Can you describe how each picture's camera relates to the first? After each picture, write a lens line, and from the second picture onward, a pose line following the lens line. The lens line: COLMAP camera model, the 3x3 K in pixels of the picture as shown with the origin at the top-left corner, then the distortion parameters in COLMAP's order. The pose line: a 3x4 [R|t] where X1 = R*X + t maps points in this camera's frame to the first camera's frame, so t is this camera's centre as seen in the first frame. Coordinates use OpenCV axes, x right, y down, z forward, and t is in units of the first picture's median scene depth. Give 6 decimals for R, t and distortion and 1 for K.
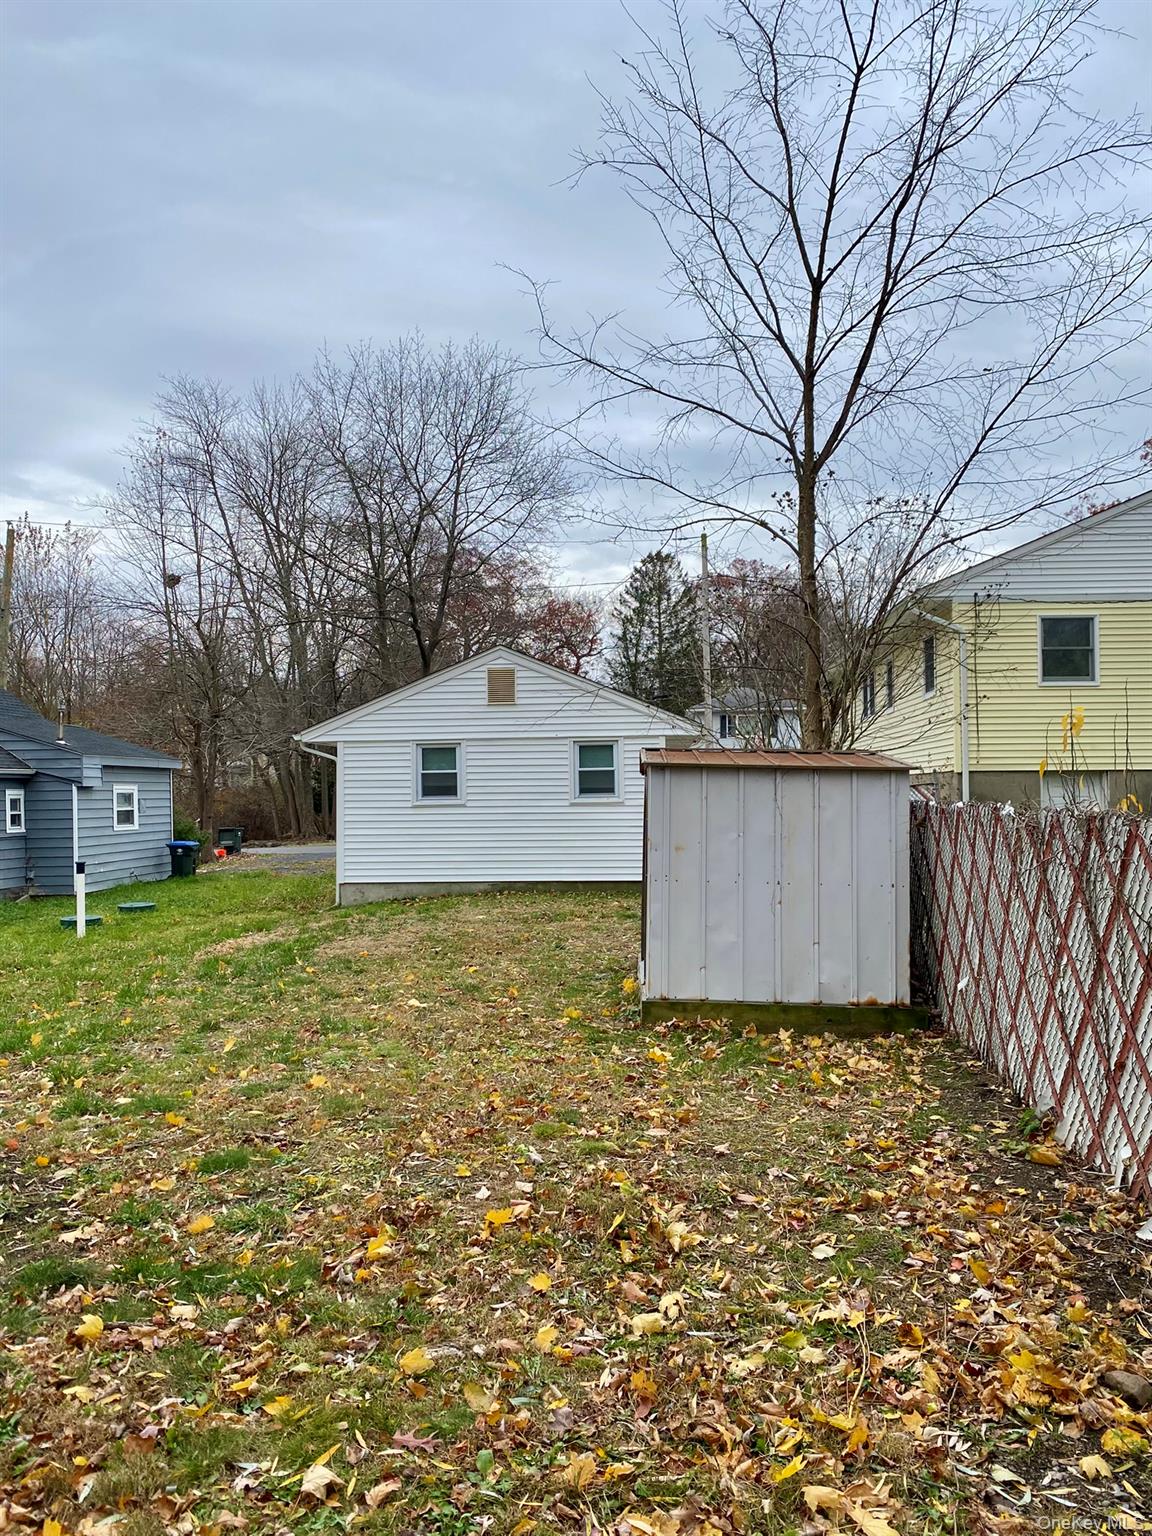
lens RADIAL K [[1174.0, 0, 582.0], [0, 1174.0, 762.1], [0, 0, 1]] dist [0.020804, -0.016731]
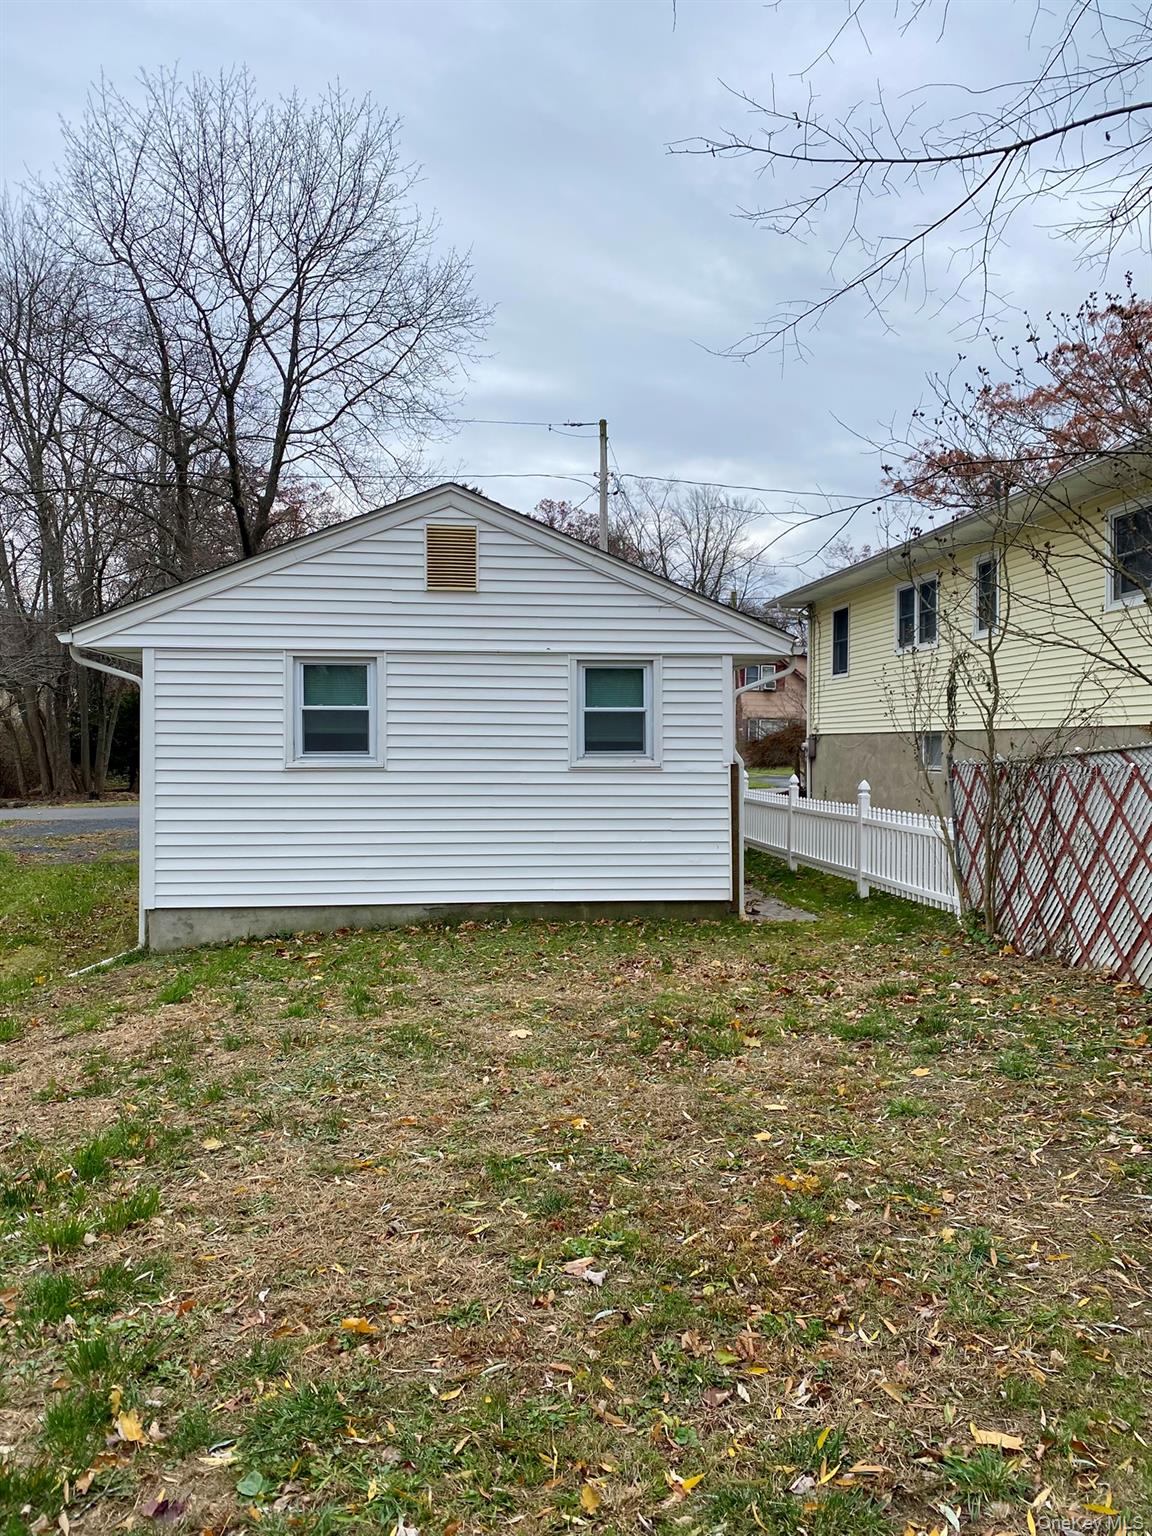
lens RADIAL K [[1174.0, 0, 579.3], [0, 1174.0, 748.7], [0, 0, 1]] dist [0.020804, -0.016731]
pose [[0.982218, 0.014162, 0.187207, -0.087132], [-0.019676, 0.999425, 0.027630, 0.007610], [-0.186708, -0.030823, 0.981932, 0.333676]]
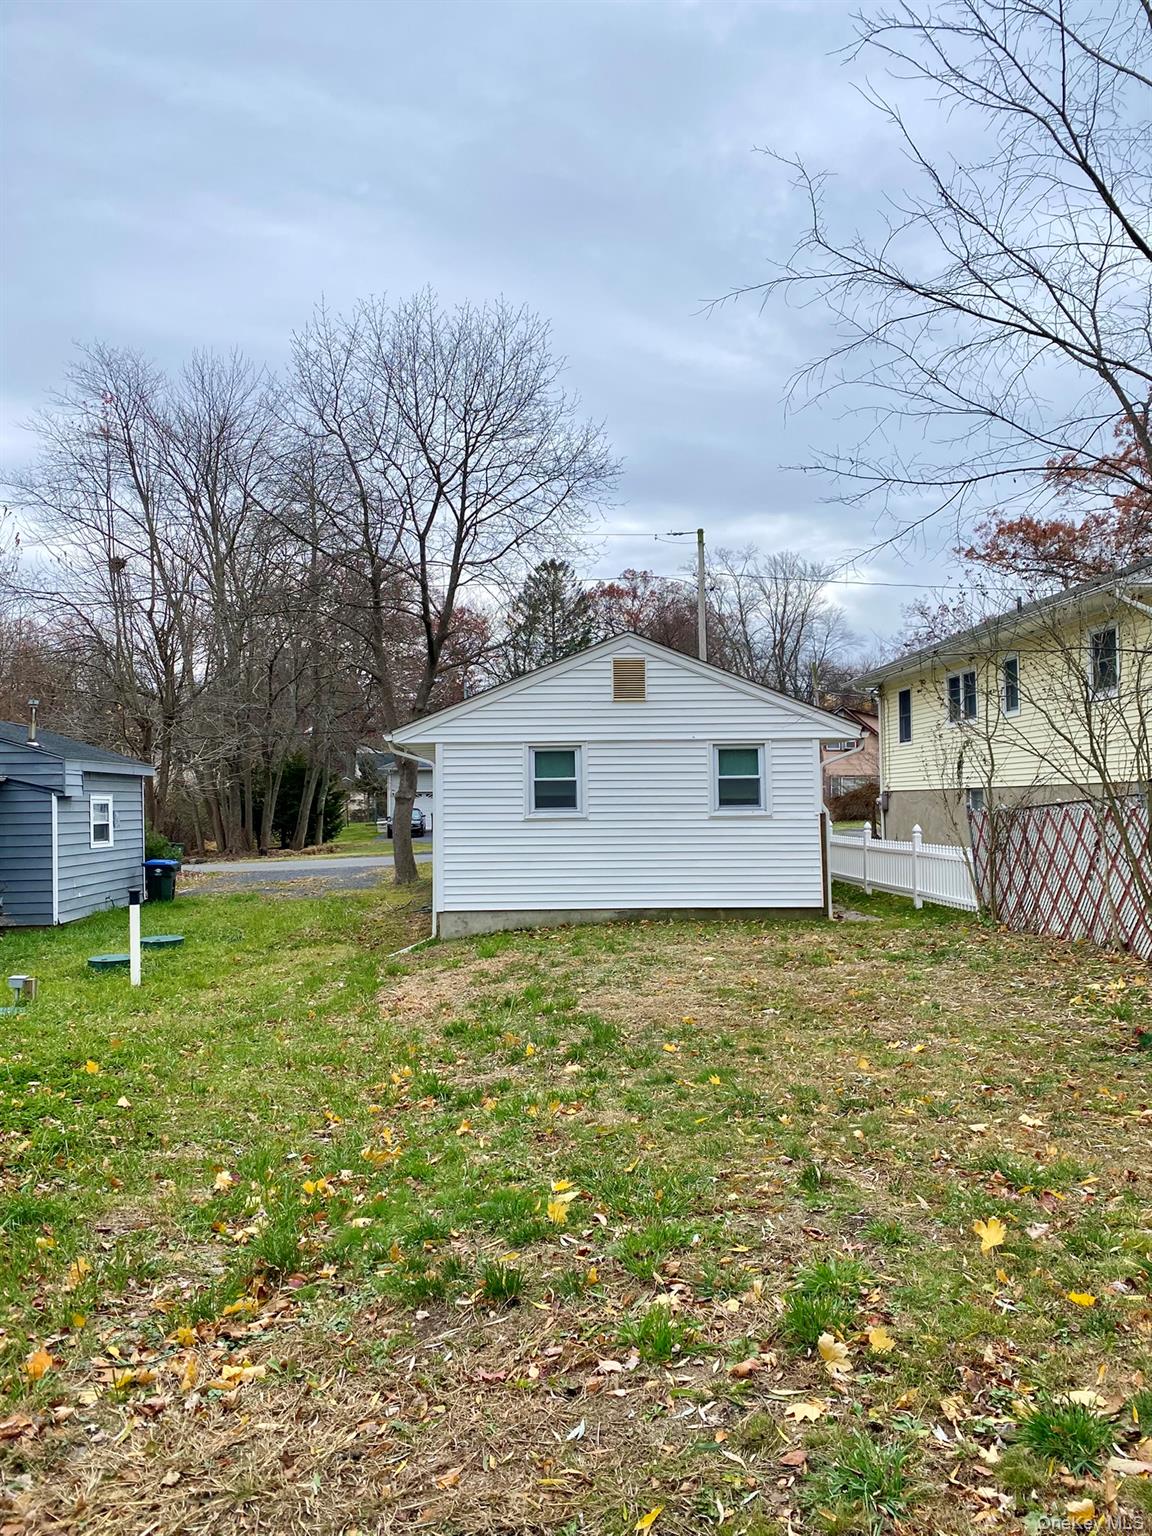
lens RADIAL K [[1174.0, 0, 567.0], [0, 1174.0, 756.3], [0, 0, 1]] dist [0.020804, -0.016731]
pose [[0.993867, 0.006120, 0.110413, -0.160507], [-0.004452, 0.999872, -0.015347, 0.003549], [-0.110493, 0.014762, 0.993767, 0.122720]]
